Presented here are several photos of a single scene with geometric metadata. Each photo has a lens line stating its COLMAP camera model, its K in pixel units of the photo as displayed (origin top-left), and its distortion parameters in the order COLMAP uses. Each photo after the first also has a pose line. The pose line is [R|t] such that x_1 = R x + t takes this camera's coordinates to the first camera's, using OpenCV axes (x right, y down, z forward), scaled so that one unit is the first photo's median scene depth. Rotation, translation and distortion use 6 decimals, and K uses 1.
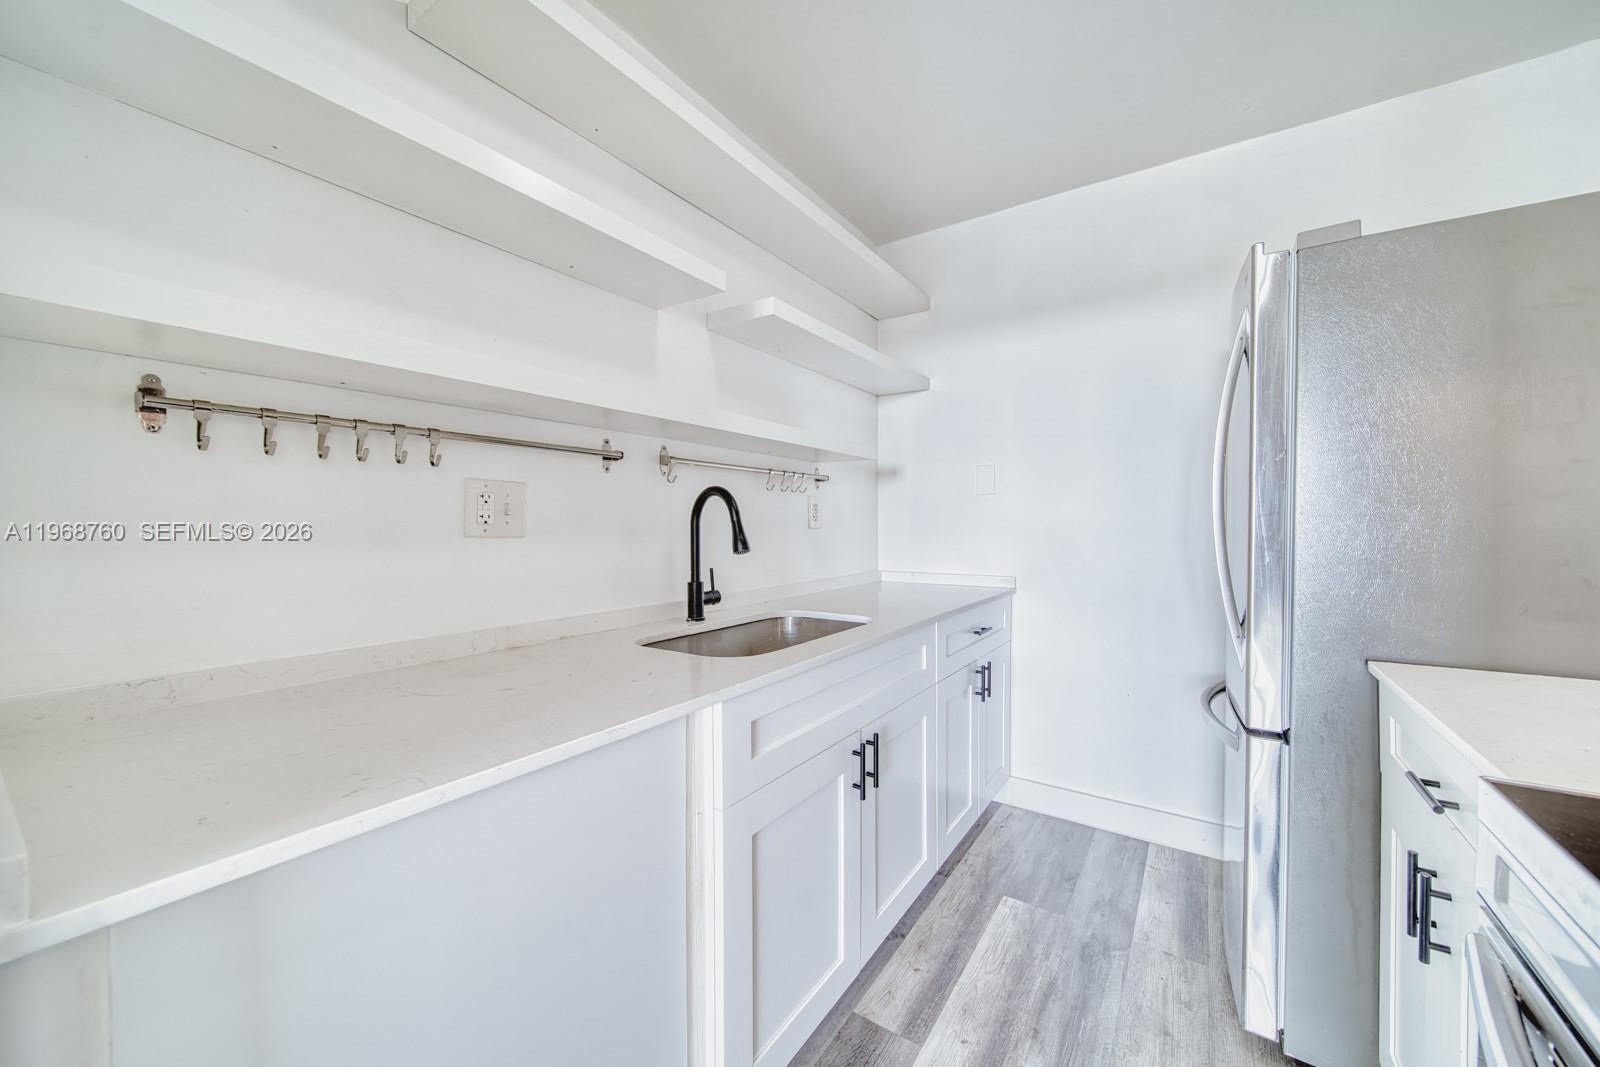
lens RADIAL K [[577.9, 0, 844.8], [0, 577.9, 532.5], [0, 0, 1]] dist [-0.000577, -0.000804]
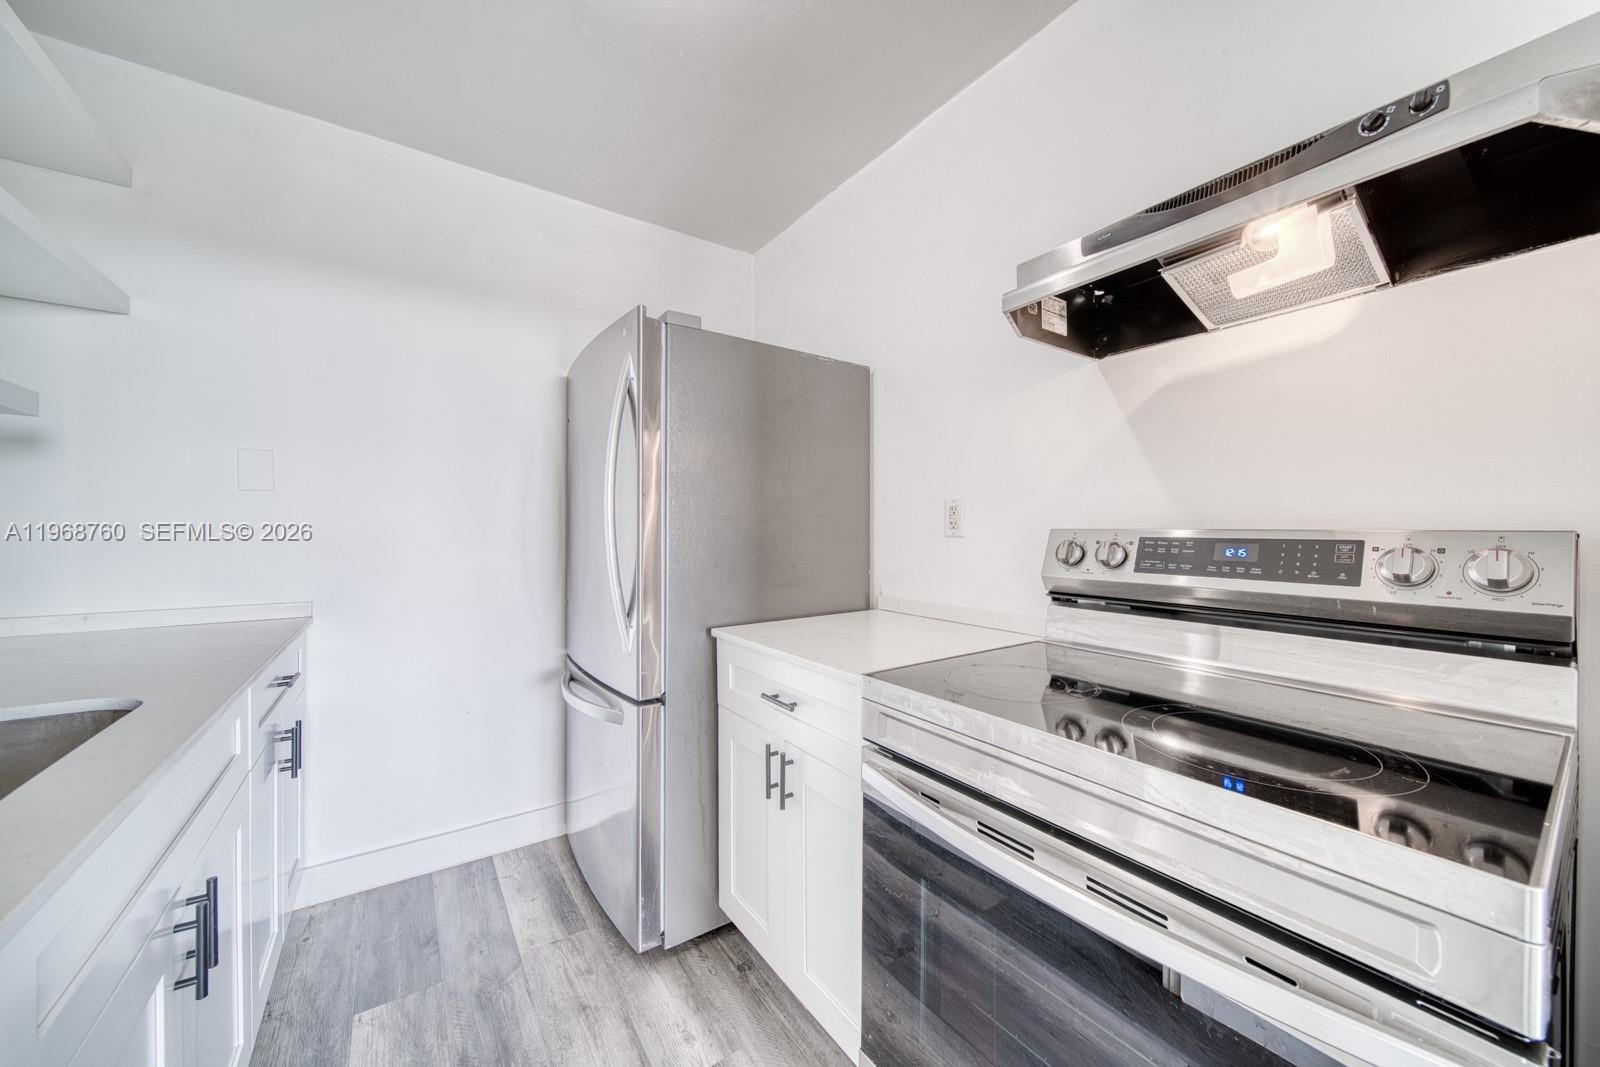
lens RADIAL K [[577.9, 0, 803.8], [0, 577.9, 531.4], [0, 0, 1]] dist [-0.000577, -0.000804]
pose [[0.395538, -0.000516, 0.918450, -0.196157], [0.012705, 0.999907, -0.004909, -0.005199], [-0.918362, 0.013611, 0.395507, 0.138948]]
